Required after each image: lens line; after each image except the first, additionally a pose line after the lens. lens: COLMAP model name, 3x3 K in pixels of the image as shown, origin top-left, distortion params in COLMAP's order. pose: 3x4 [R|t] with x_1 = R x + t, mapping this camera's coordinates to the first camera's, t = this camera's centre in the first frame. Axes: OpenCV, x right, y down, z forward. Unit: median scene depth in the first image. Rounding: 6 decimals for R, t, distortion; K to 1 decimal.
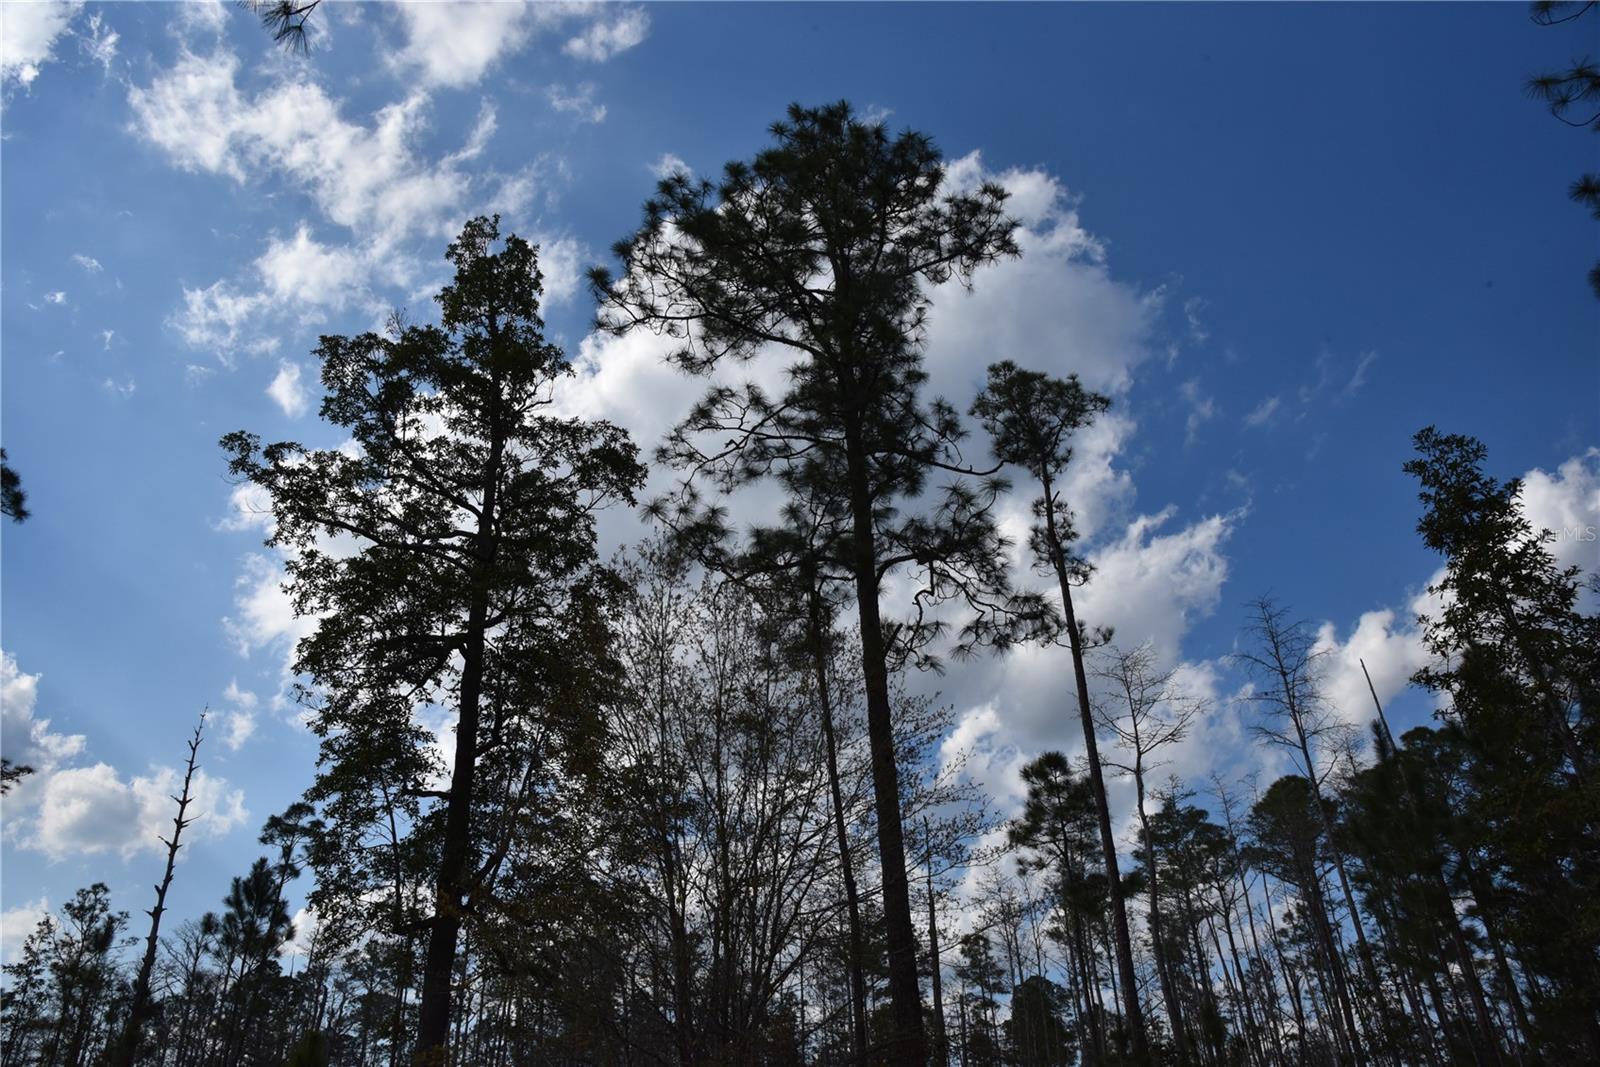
lens RADIAL K [[1072.4, 0, 800.0], [0, 1072.4, 533.5], [0, 0, 1]] dist [-0.131391, 0.074438]
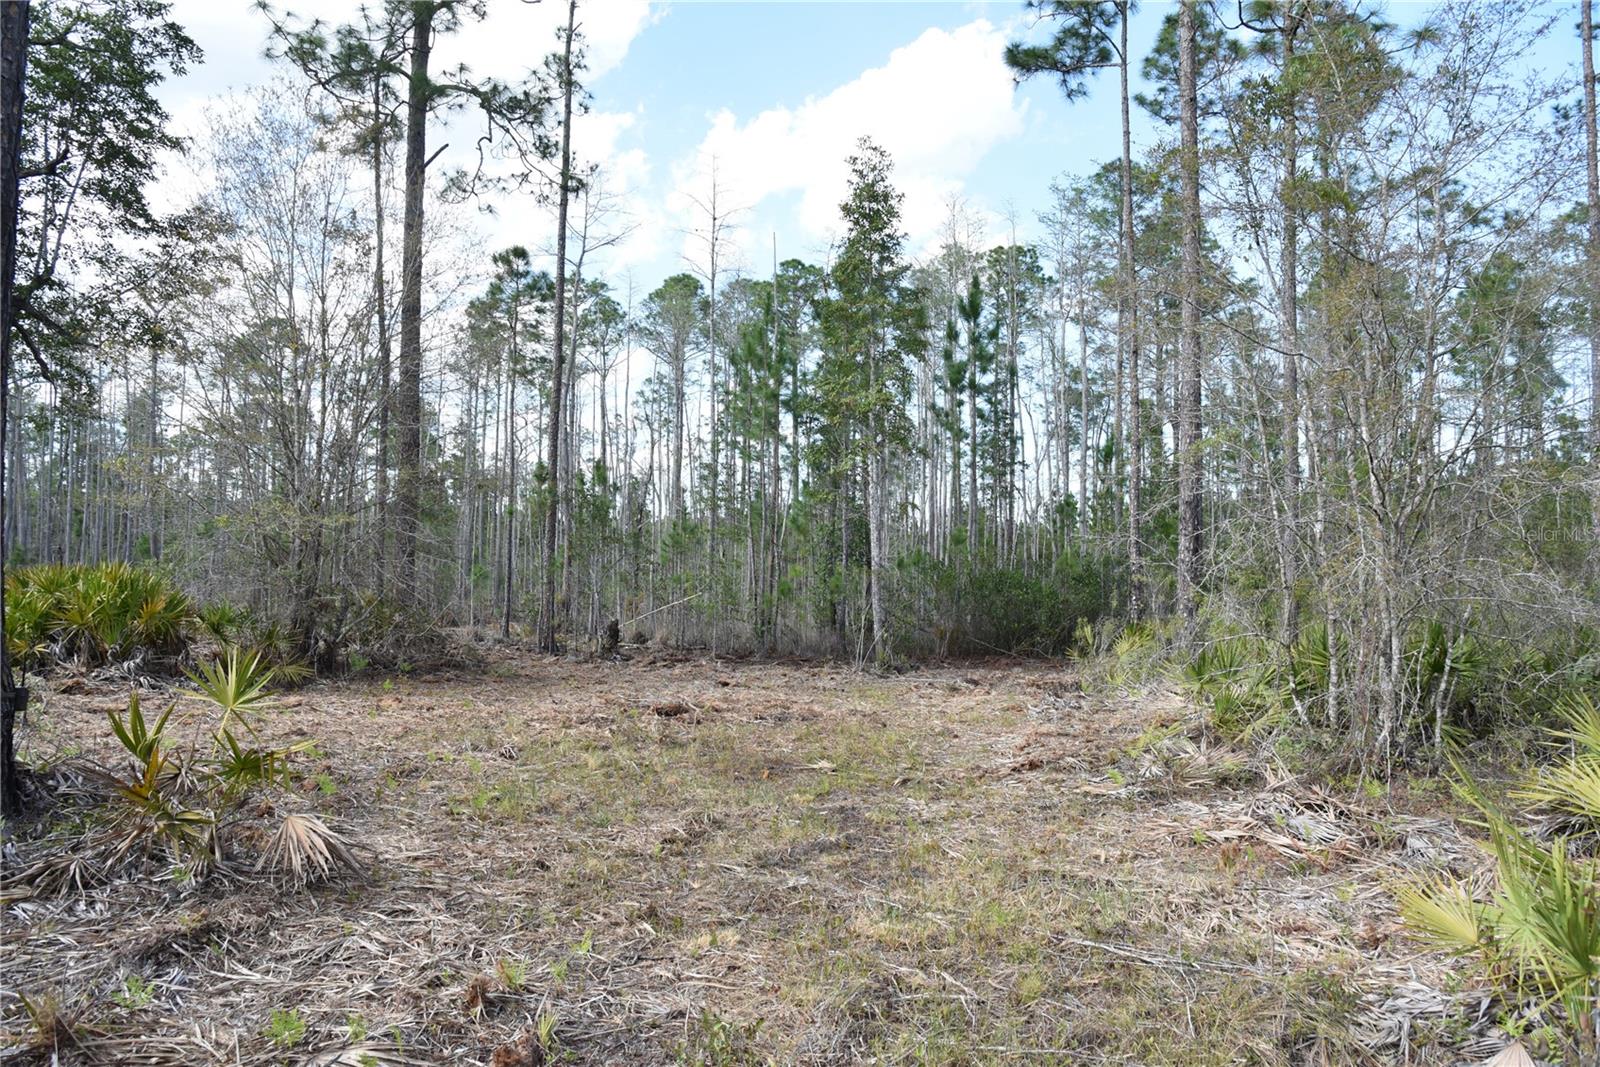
lens RADIAL K [[1072.4, 0, 800.0], [0, 1072.4, 533.5], [0, 0, 1]] dist [-0.131391, 0.074438]
pose [[0.832900, 0.059924, 0.550169, -0.125786], [-0.329679, 0.852202, 0.406279, -0.096183], [-0.444509, -0.519769, 0.729556, -0.161787]]
